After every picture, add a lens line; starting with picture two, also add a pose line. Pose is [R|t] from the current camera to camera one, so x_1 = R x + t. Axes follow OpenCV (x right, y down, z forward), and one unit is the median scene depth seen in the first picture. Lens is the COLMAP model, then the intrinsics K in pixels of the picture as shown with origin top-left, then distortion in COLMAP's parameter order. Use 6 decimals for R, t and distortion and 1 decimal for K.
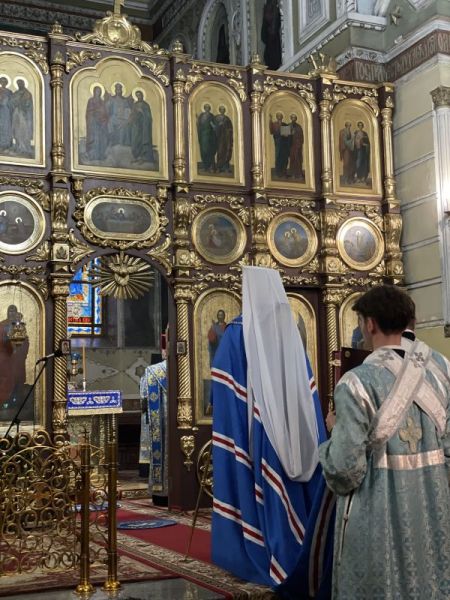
lens RADIAL K [[895.0, 0, 230.8], [0, 895.0, 301.6], [0, 0, 1]] dist [0.125060, 0.000000]
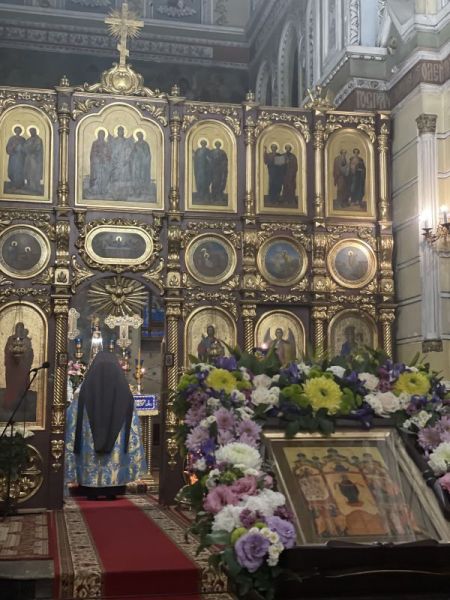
lens RADIAL K [[895.0, 0, 238.5], [0, 895.0, 299.0], [0, 0, 1]] dist [0.125060, 0.000000]
pose [[0.978470, -0.000244, -0.206388, 0.243862], [0.000425, 1.000000, 0.000830, -0.024147], [0.206388, -0.000900, 0.978470, -0.074622]]
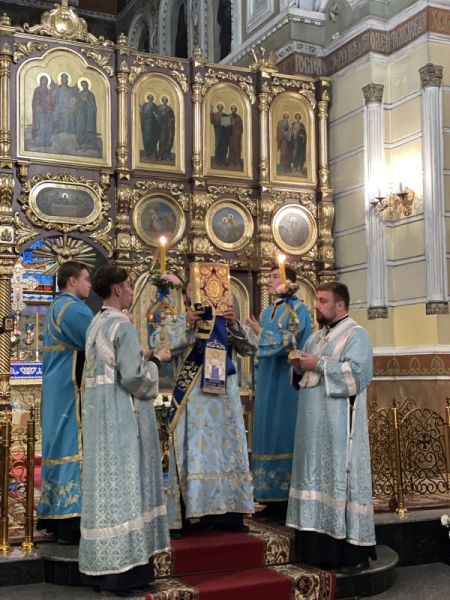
lens RADIAL K [[895.0, 0, 233.9], [0, 895.0, 300.4], [0, 0, 1]] dist [0.125060, 0.000000]
pose [[0.999432, 0.019336, 0.027600, 0.046901], [-0.020455, 0.998955, 0.040872, -0.023568], [-0.026781, -0.041413, 0.998783, -0.067869]]
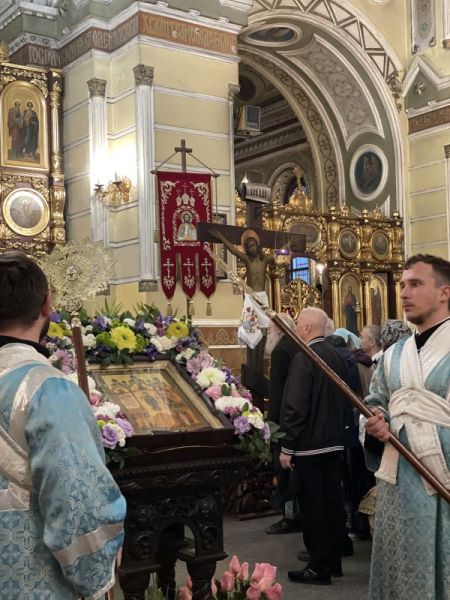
lens RADIAL K [[895.0, 0, 234.4], [0, 895.0, 300.5], [0, 0, 1]] dist [0.125060, 0.000000]
pose [[0.980471, 0.016239, 0.195994, 0.189592], [-0.029718, 0.997375, 0.066028, -0.037591], [-0.194407, -0.070563, 0.978380, -0.183979]]
